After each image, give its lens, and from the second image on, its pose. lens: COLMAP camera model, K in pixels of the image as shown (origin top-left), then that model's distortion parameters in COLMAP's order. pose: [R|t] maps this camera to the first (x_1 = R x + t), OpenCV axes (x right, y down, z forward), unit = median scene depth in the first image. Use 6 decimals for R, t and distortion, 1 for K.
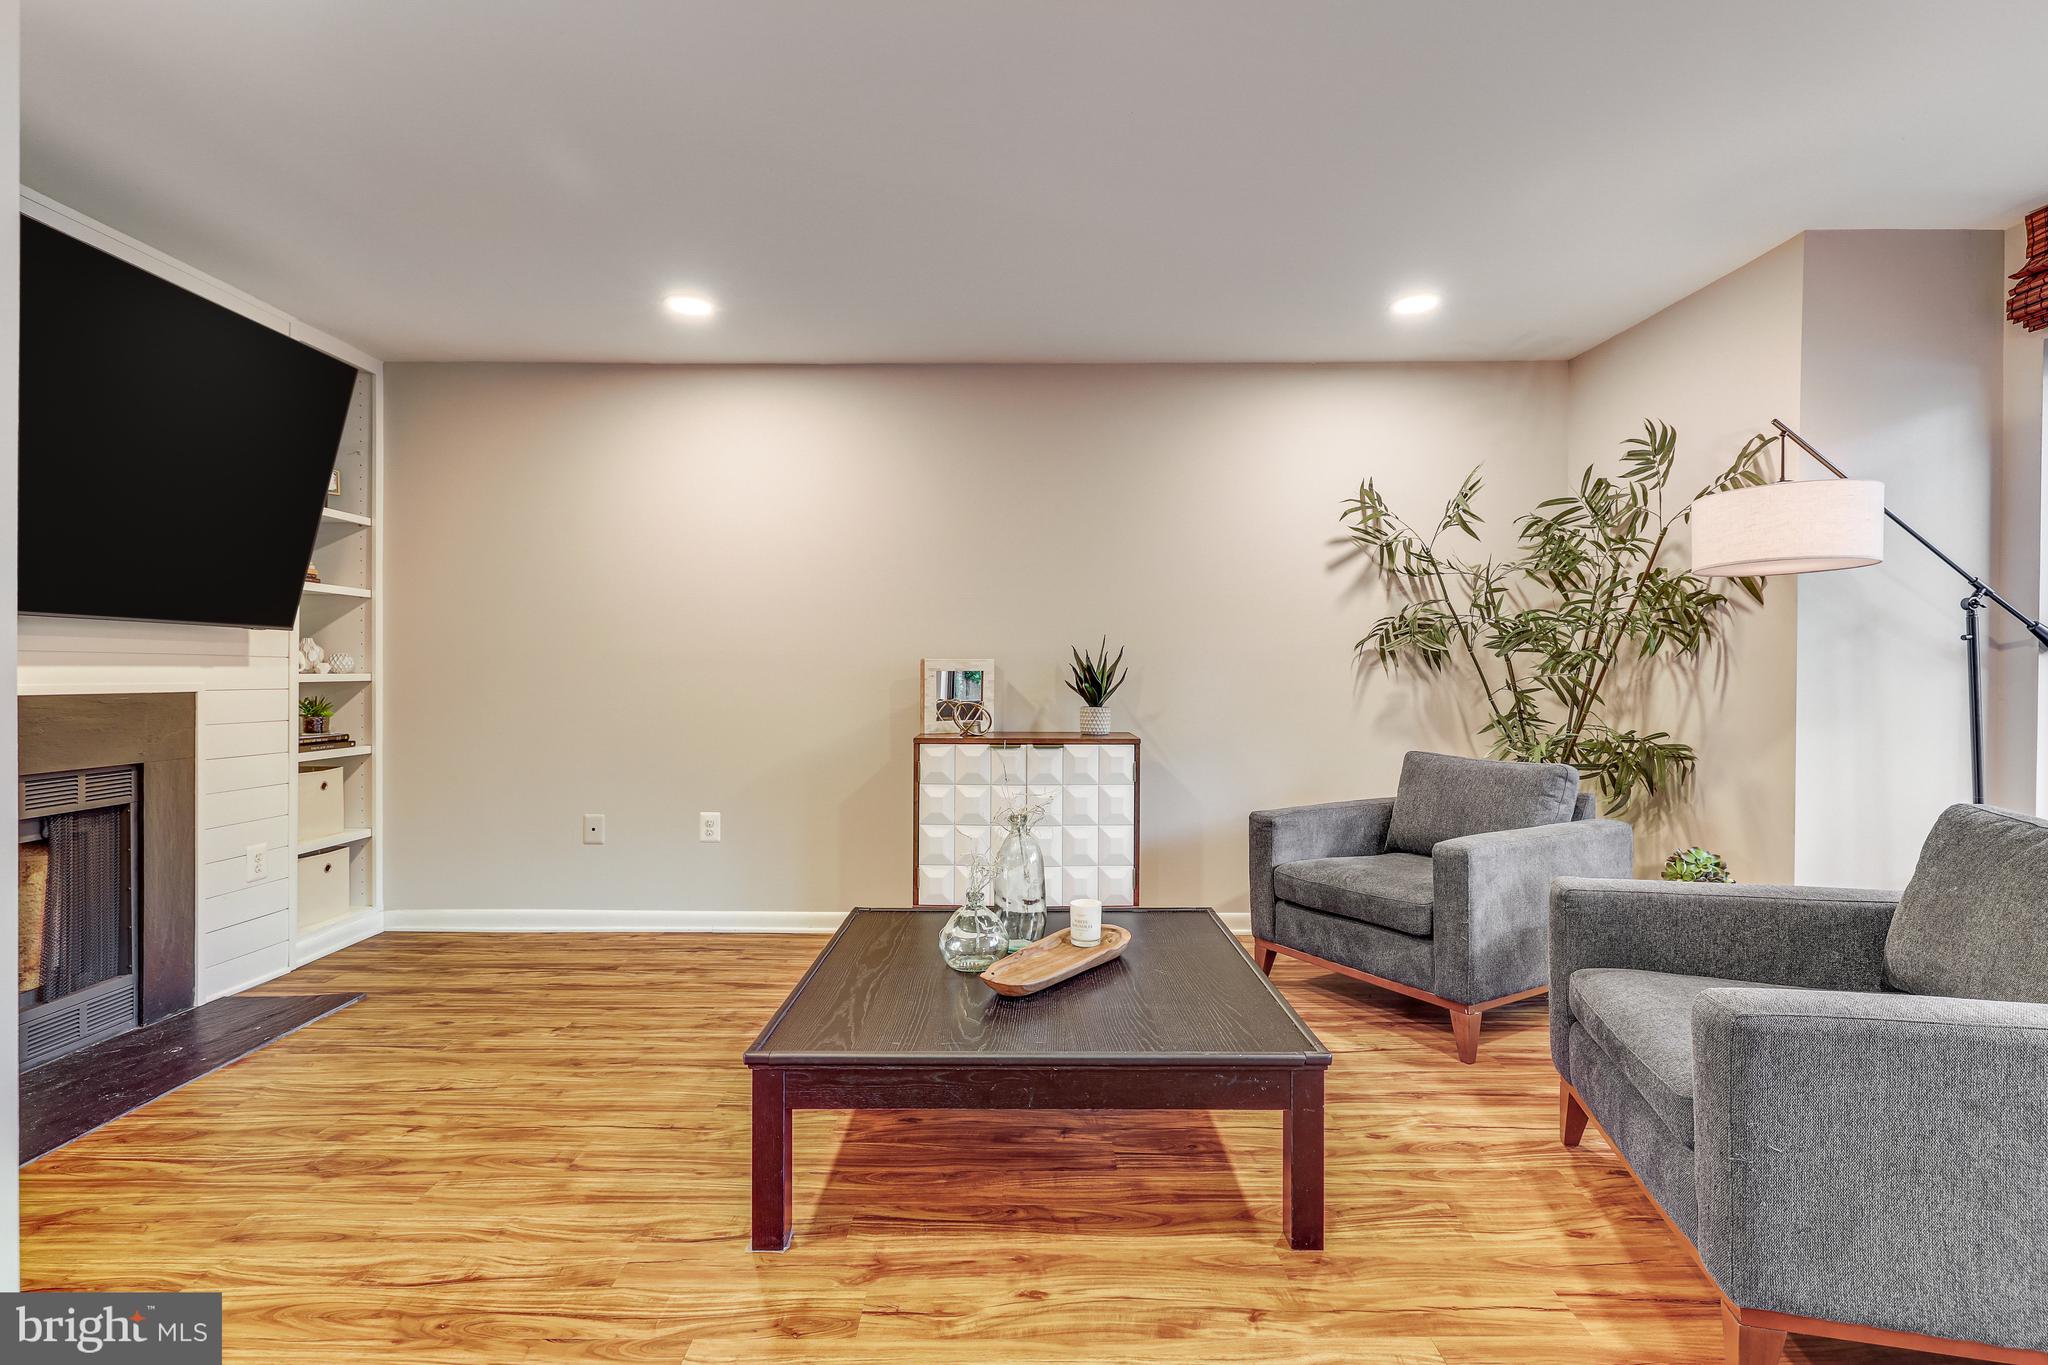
lens RADIAL K [[909.3, 0, 1038.7], [0, 909.3, 681.6], [0, 0, 1]] dist [0.001796, -0.000211]
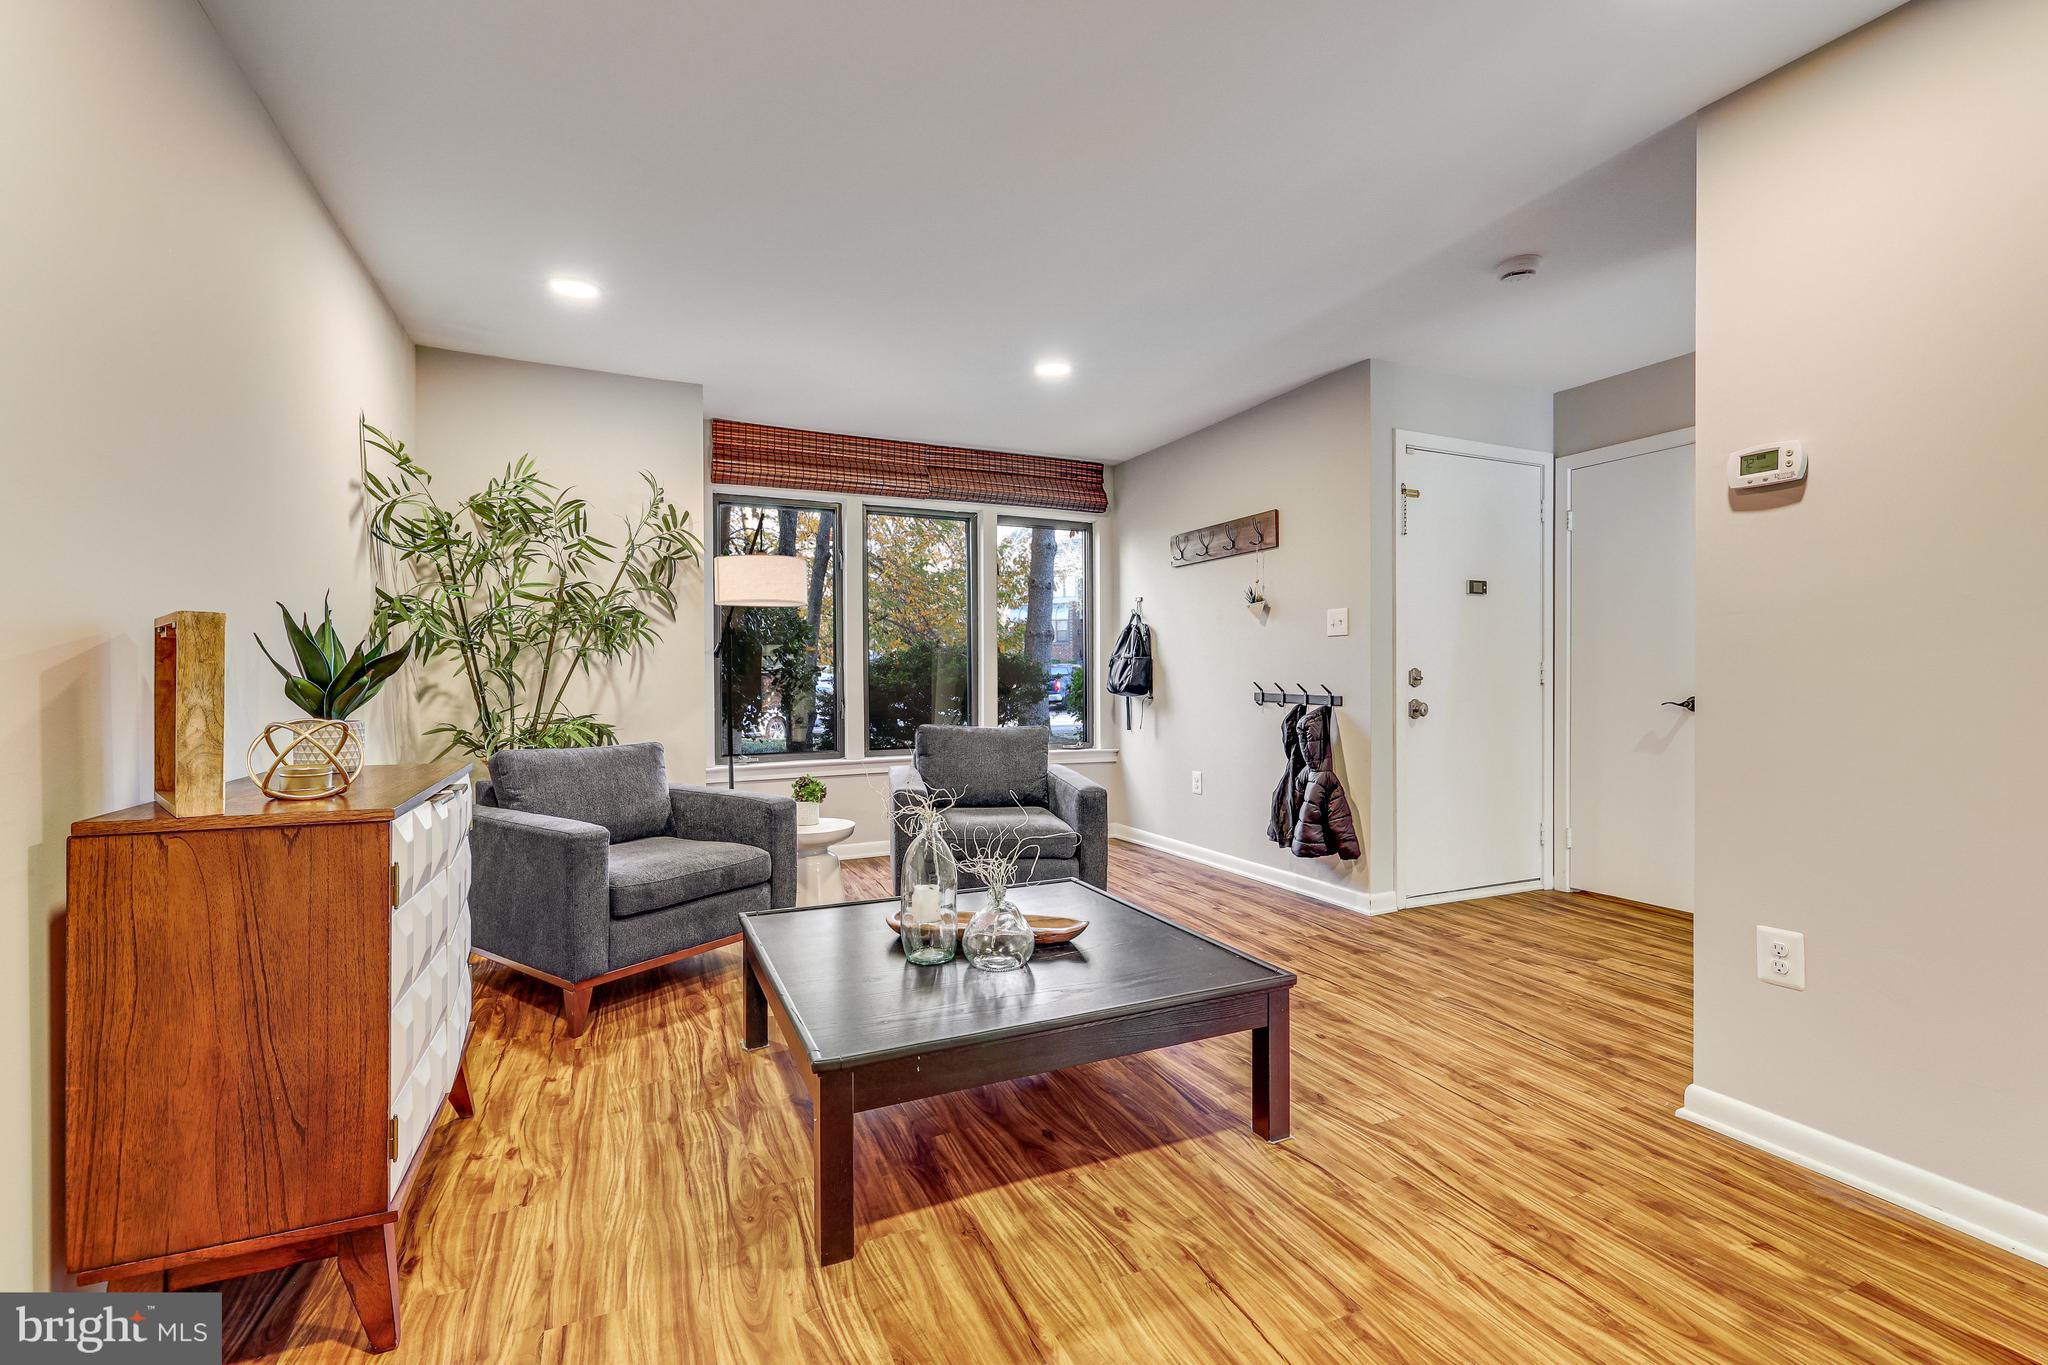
lens RADIAL K [[893.9, 0, 1013.2], [0, 893.9, 679.7], [0, 0, 1]] dist [0.000804, -0.000244]
pose [[-0.398270, -0.004624, 0.917257, -0.680929], [0.004180, 0.999968, 0.006856, 0.001509], [-0.917259, 0.006564, -0.398237, 0.977302]]
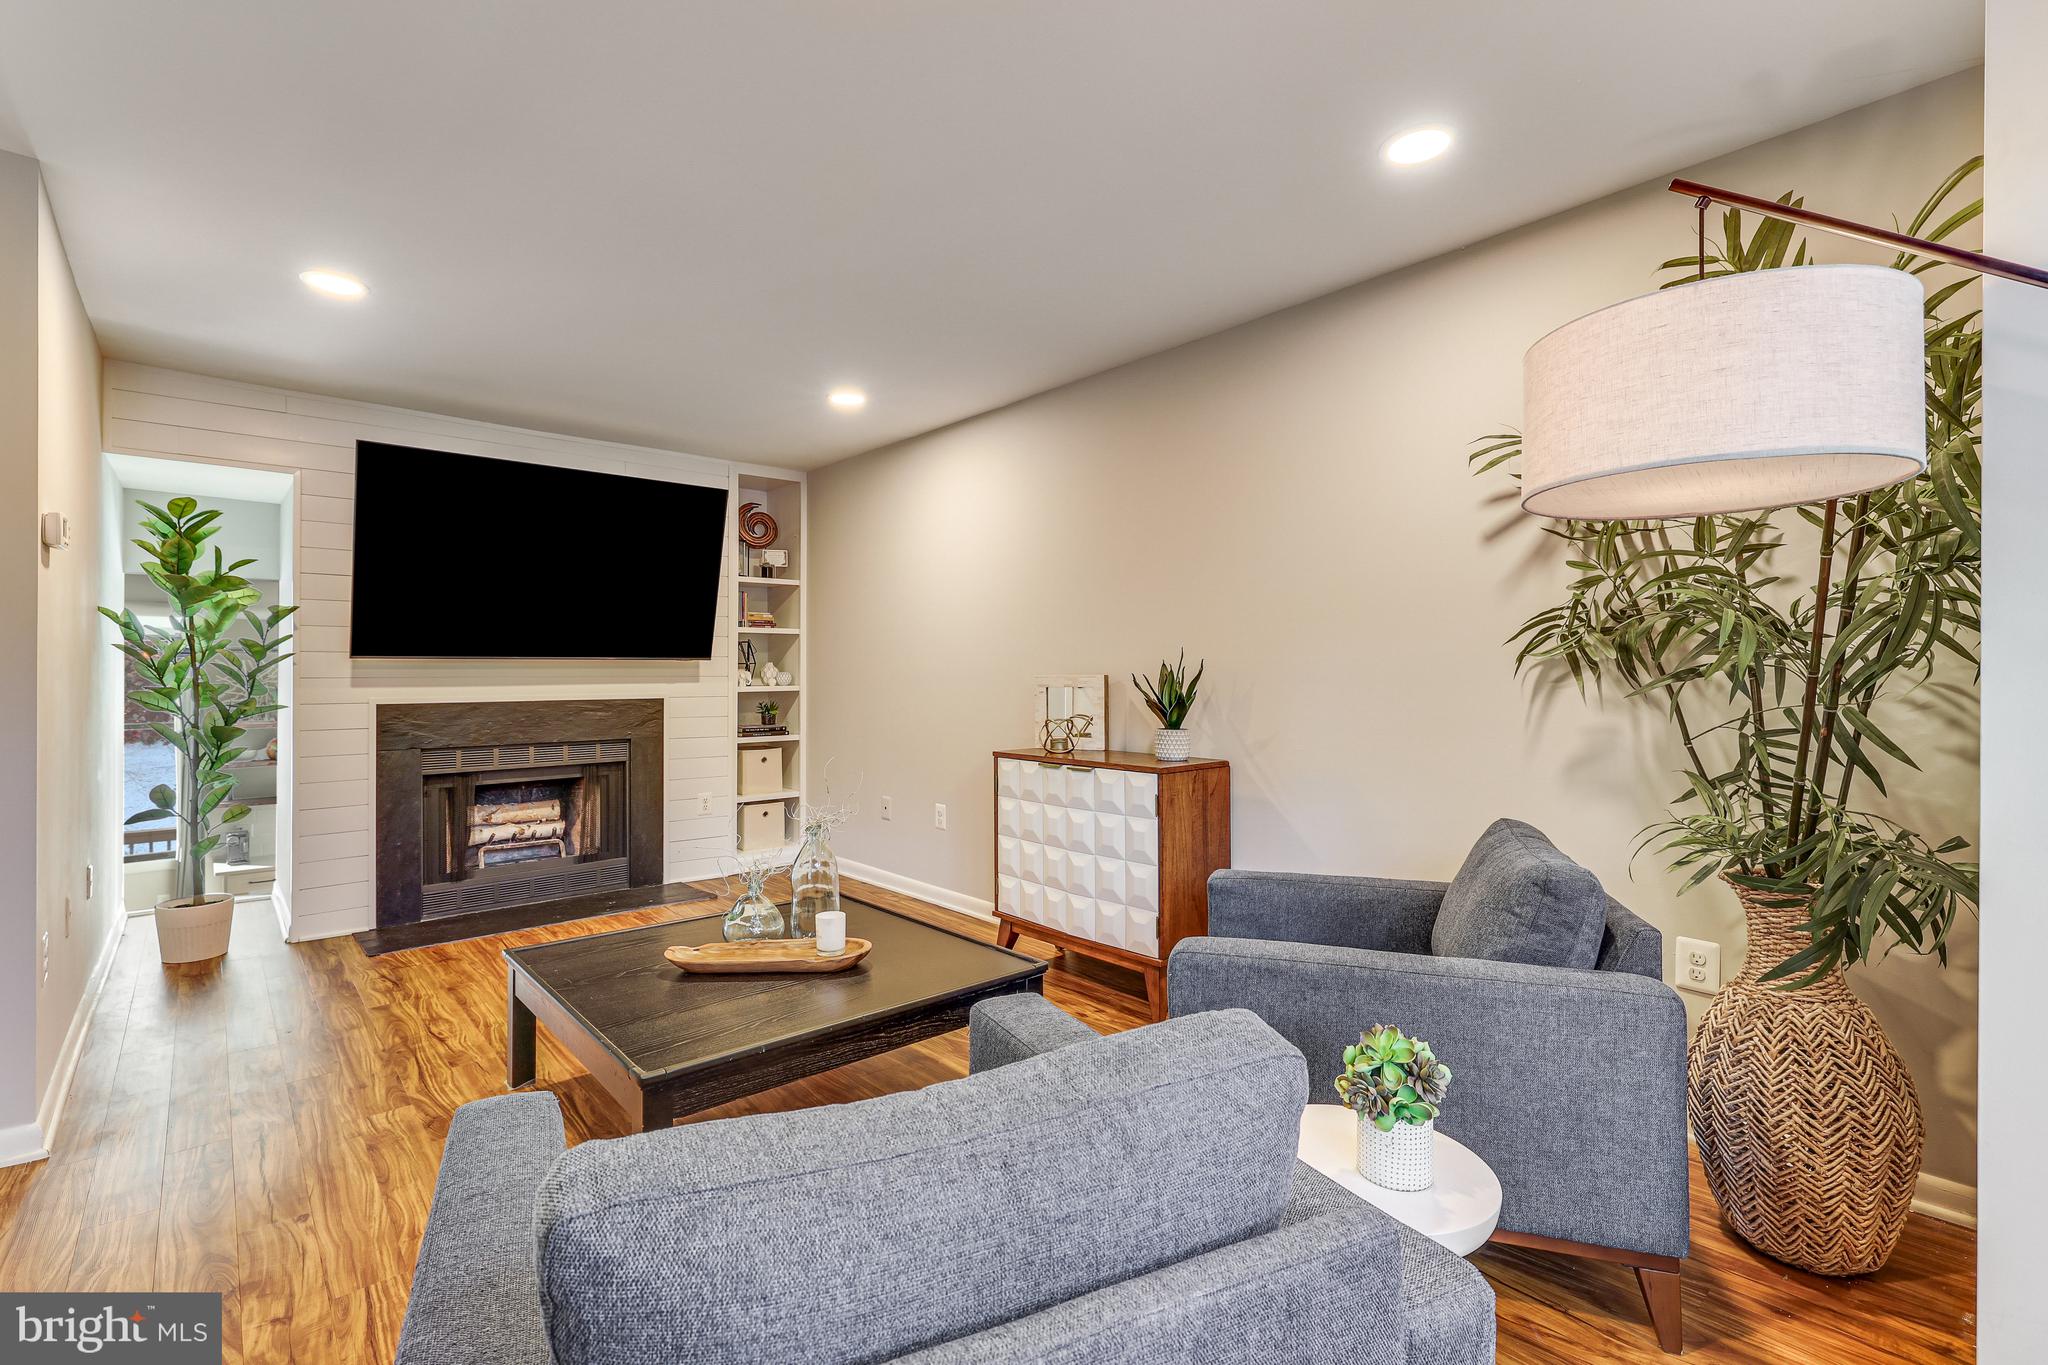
lens RADIAL K [[928.9, 0, 1010.4], [0, 928.9, 673.4], [0, 0, 1]] dist [0.000170, -0.000102]
pose [[0.651419, -0.003744, -0.758709, 0.750928], [-0.002232, 0.999974, -0.006852, -0.022745], [0.758715, 0.006157, 0.651394, 0.337903]]
